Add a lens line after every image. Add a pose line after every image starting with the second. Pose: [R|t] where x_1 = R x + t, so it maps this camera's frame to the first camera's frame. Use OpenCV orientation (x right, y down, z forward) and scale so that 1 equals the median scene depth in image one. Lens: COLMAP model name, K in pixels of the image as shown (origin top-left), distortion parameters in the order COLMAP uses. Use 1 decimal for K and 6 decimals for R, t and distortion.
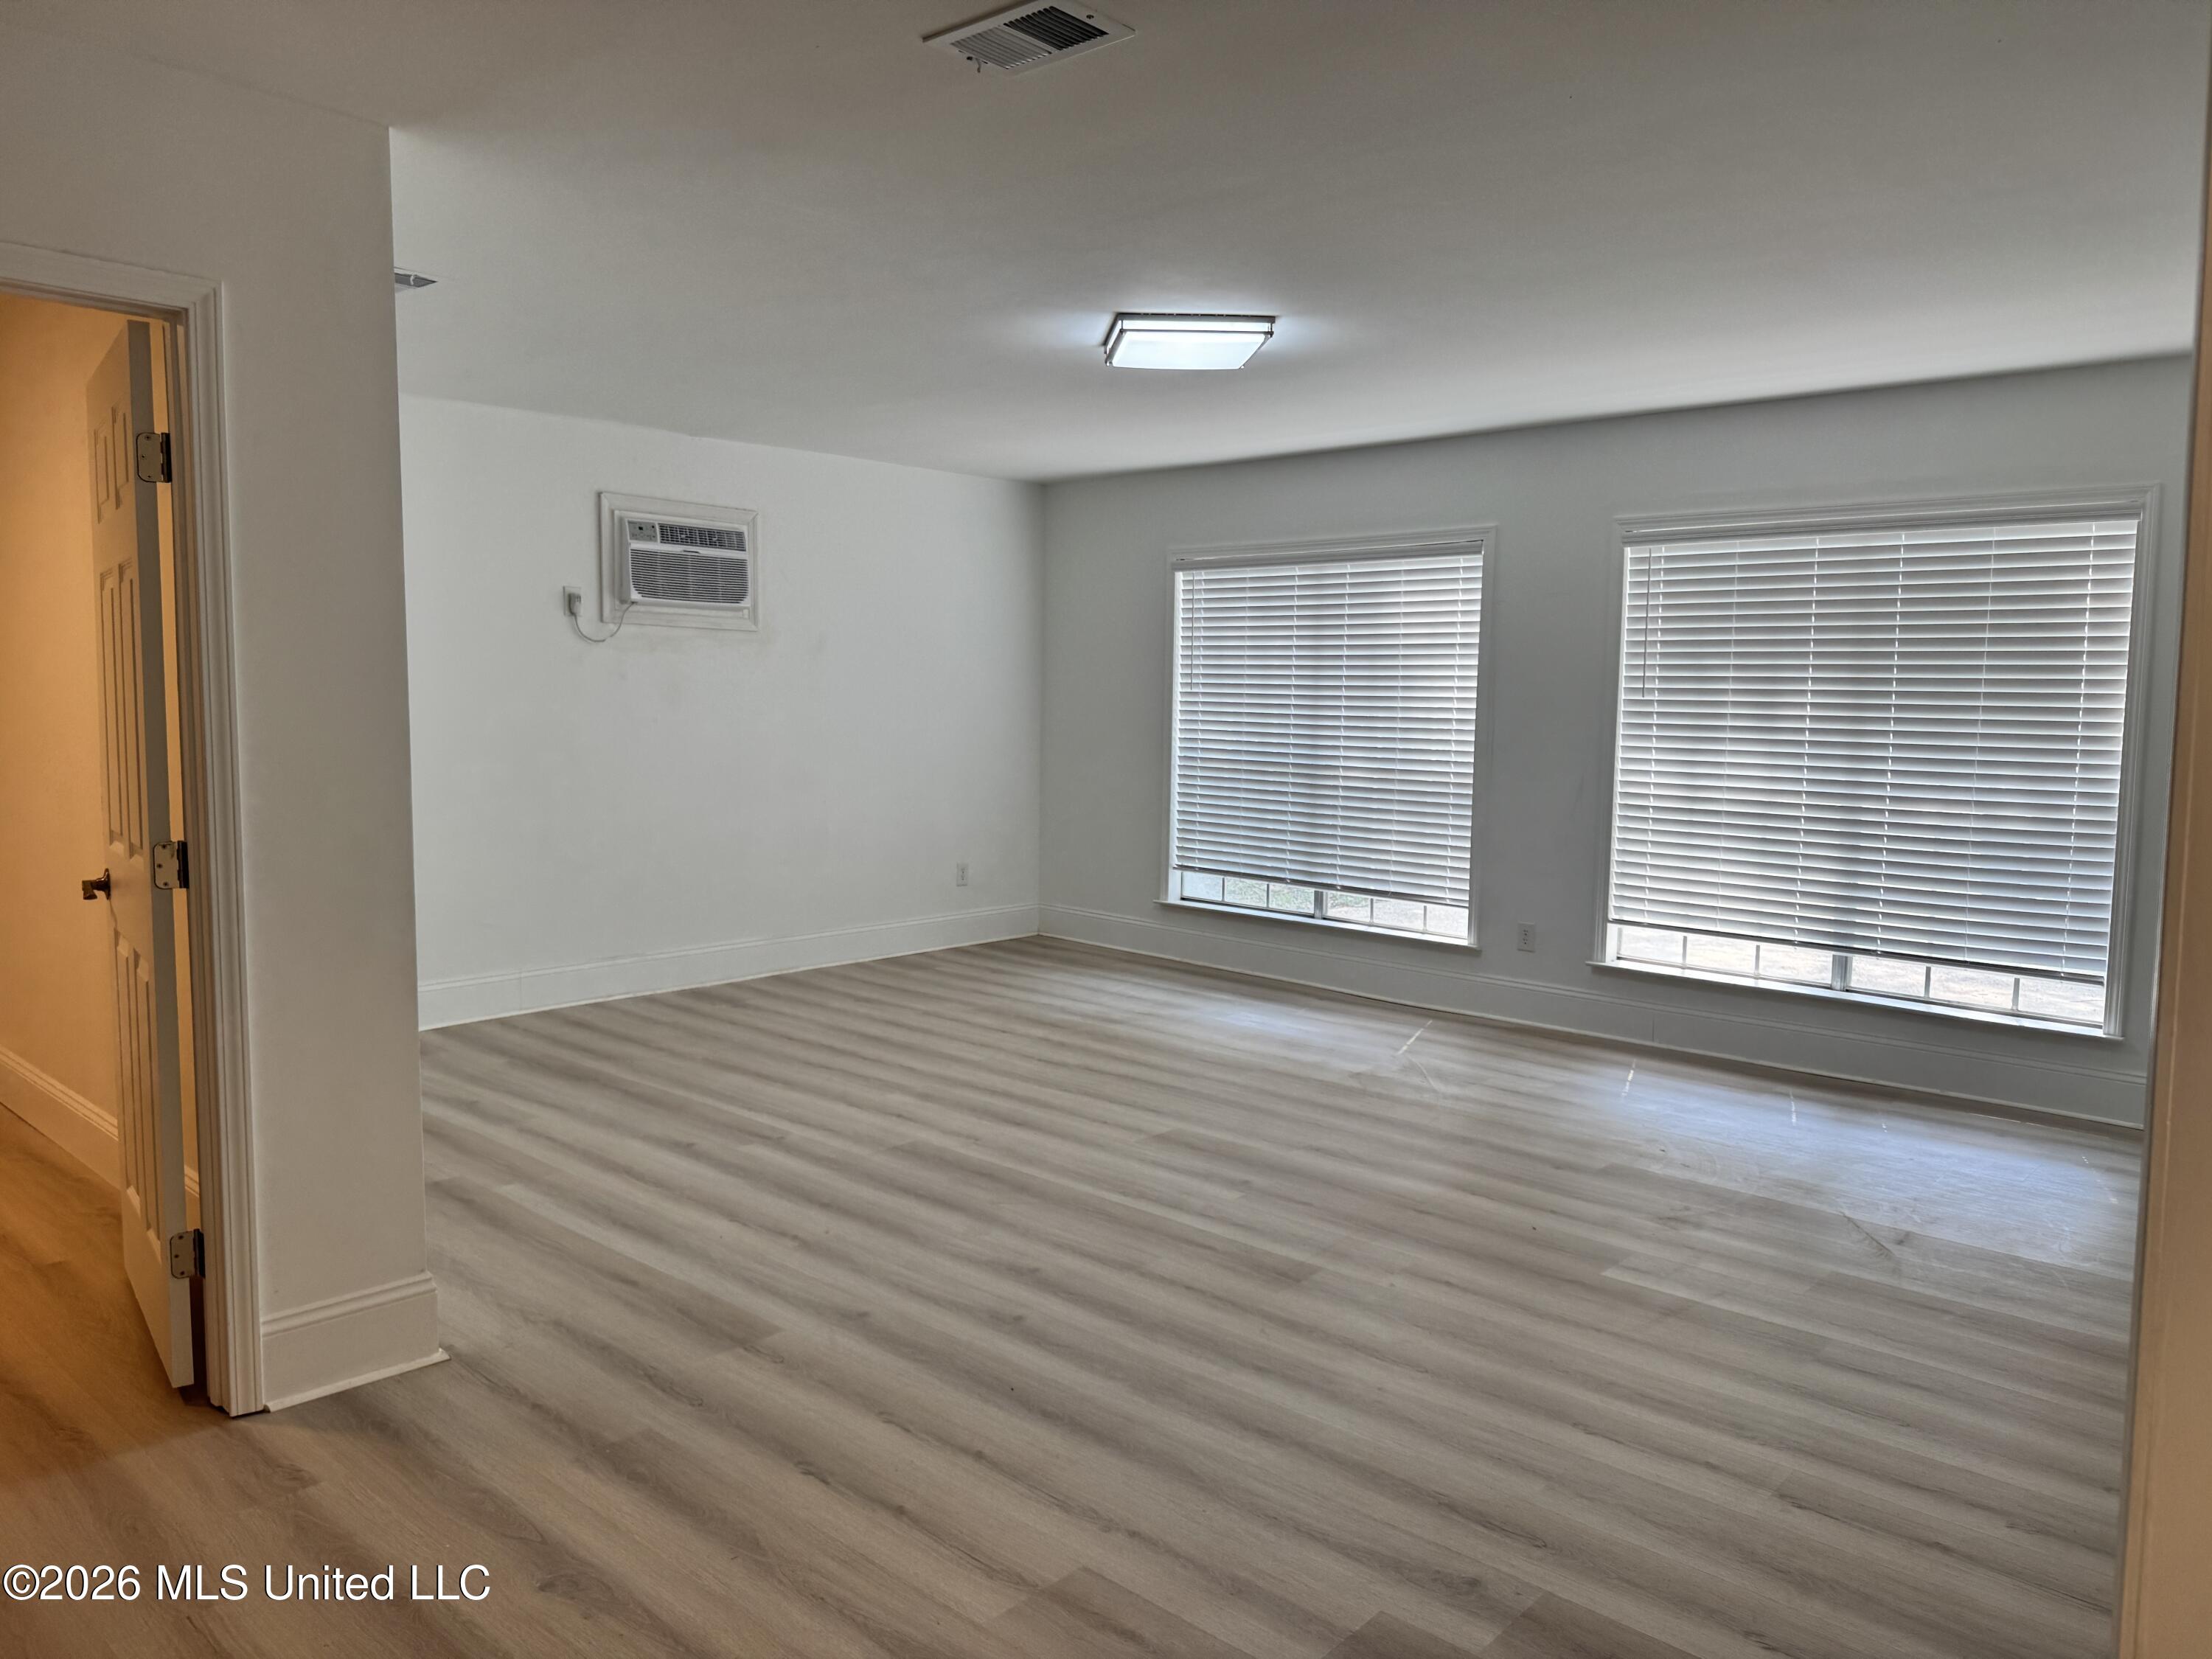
lens RADIAL K [[1575.6, 0, 1106.4], [0, 1575.6, 833.8], [0, 0, 1]] dist [0.000881, -0.001233]
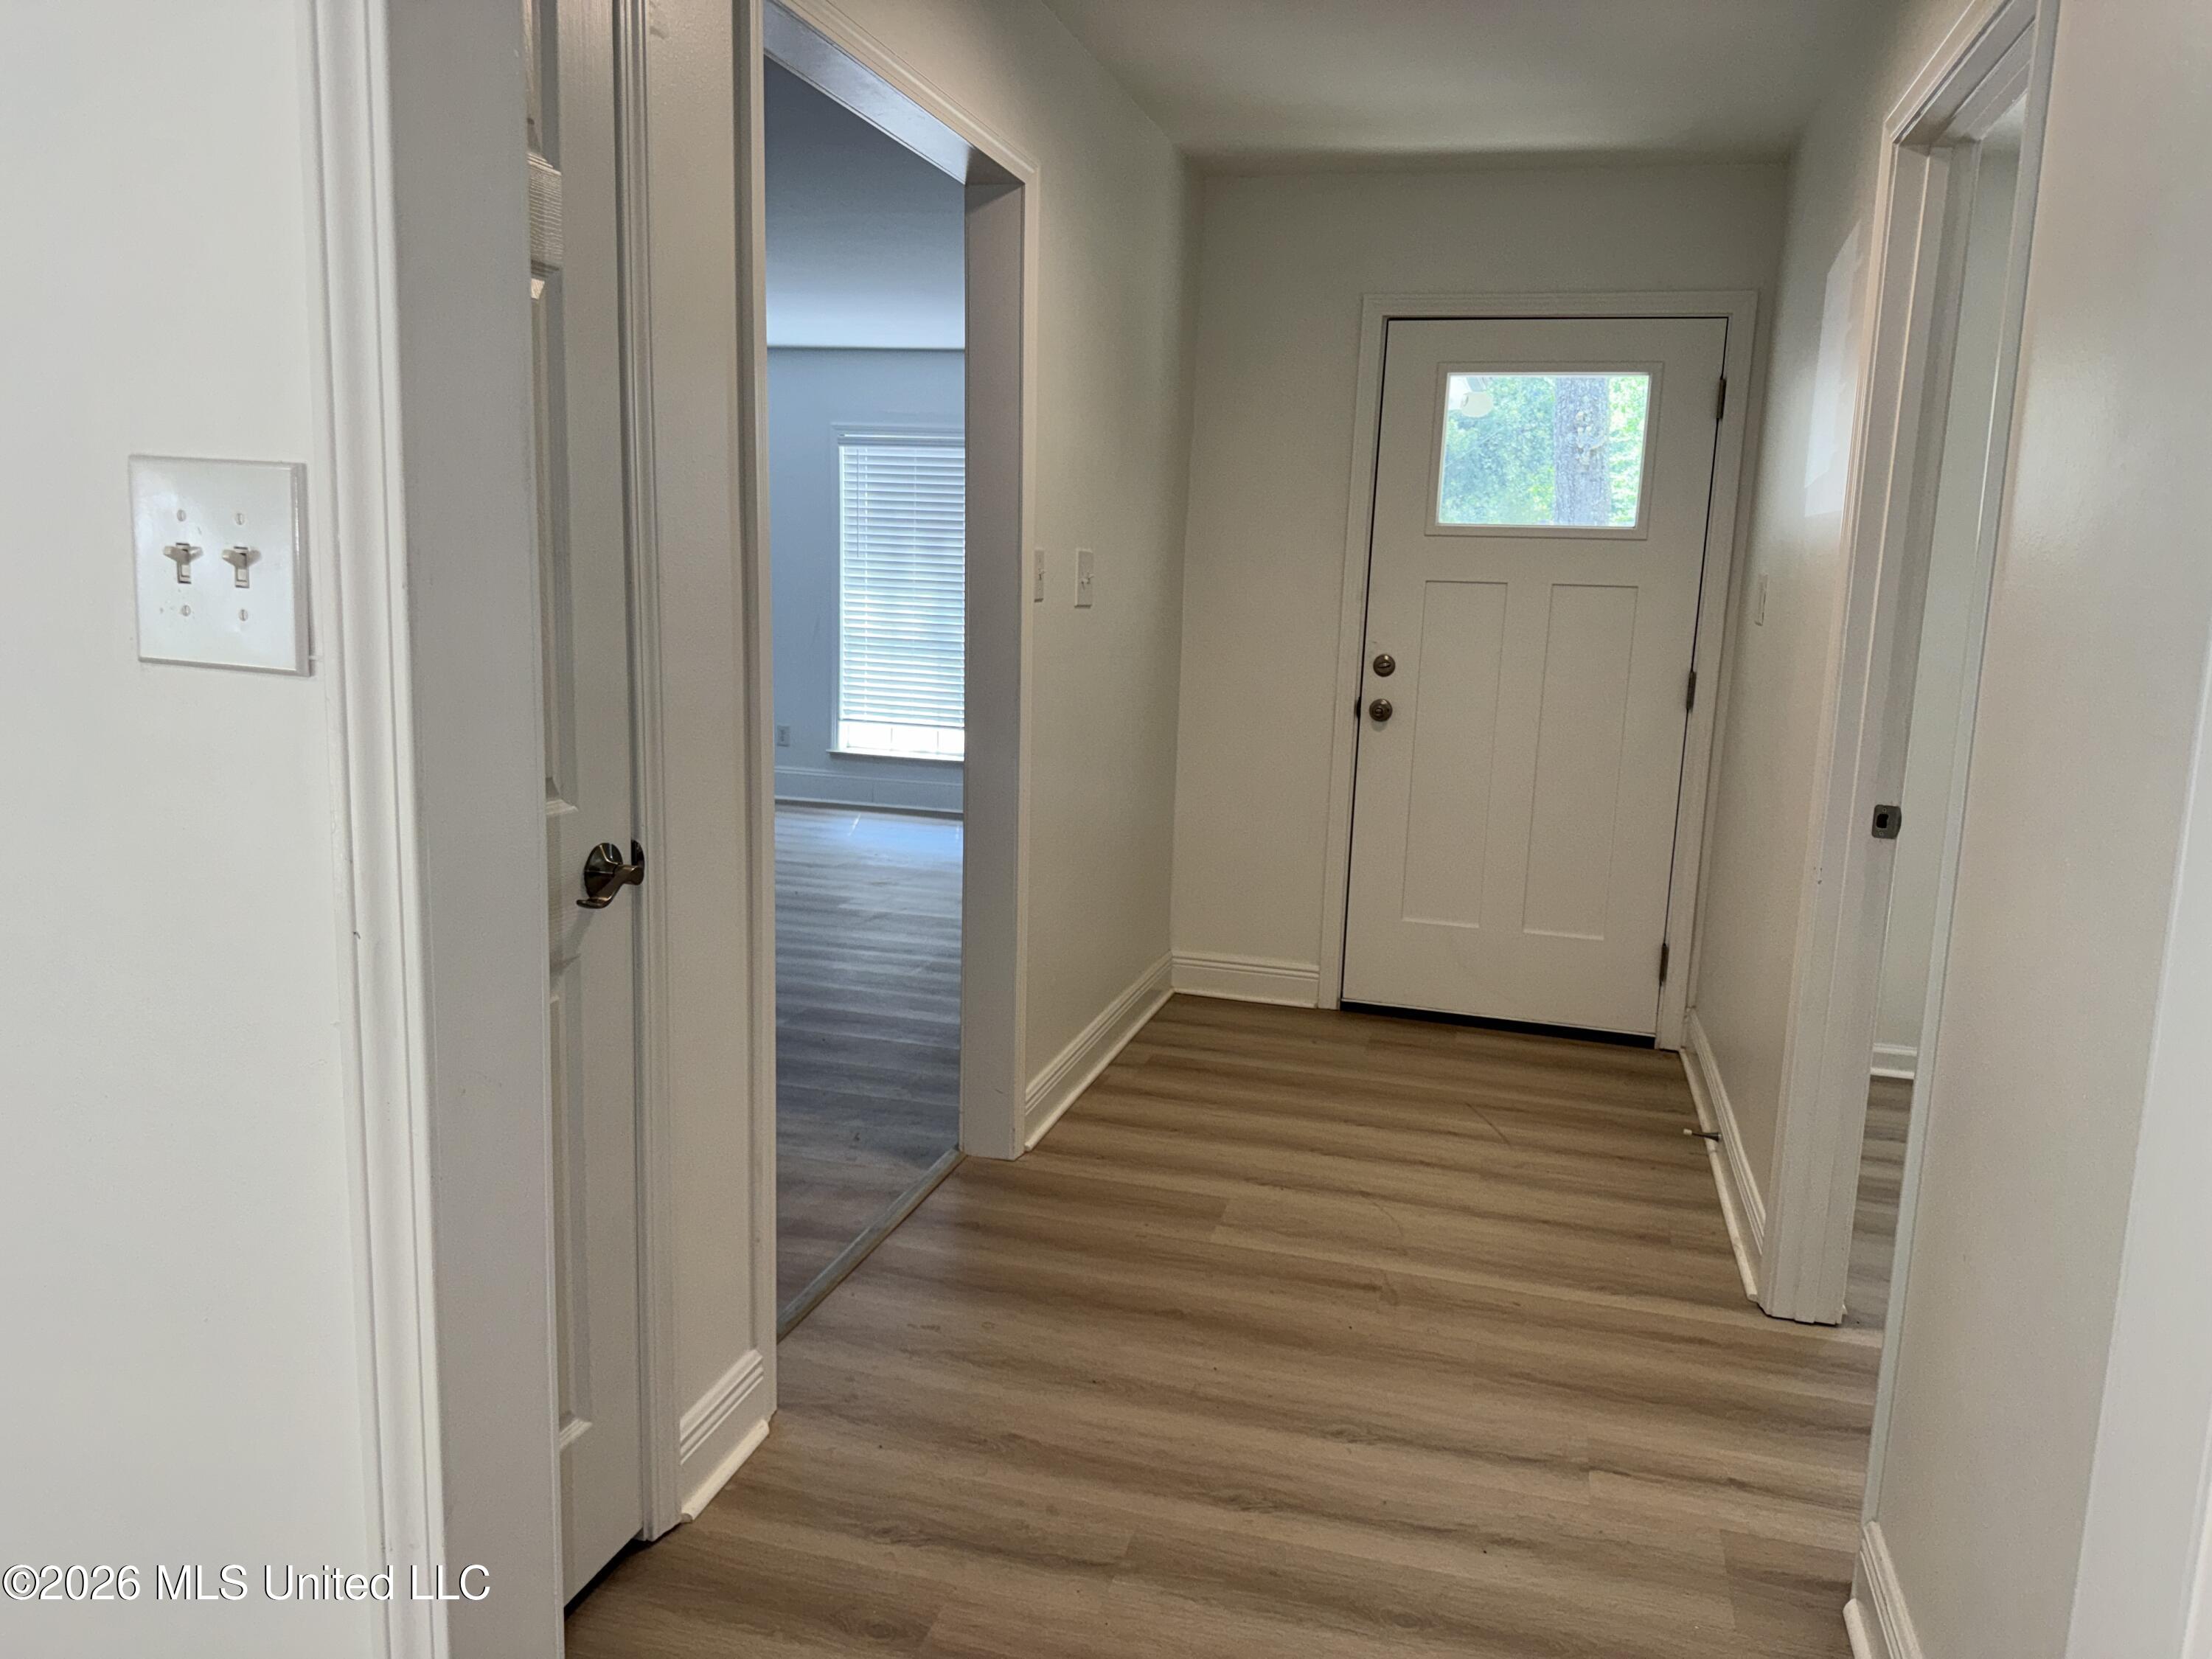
lens RADIAL K [[1575.6, 0, 1109.0], [0, 1575.6, 826.3], [0, 0, 1]] dist [0.000881, -0.001233]
pose [[0.889290, -0.071407, 0.451735, -0.126401], [0.026002, 0.994032, 0.105941, 0.008172], [-0.456604, -0.082466, 0.885840, -0.417842]]
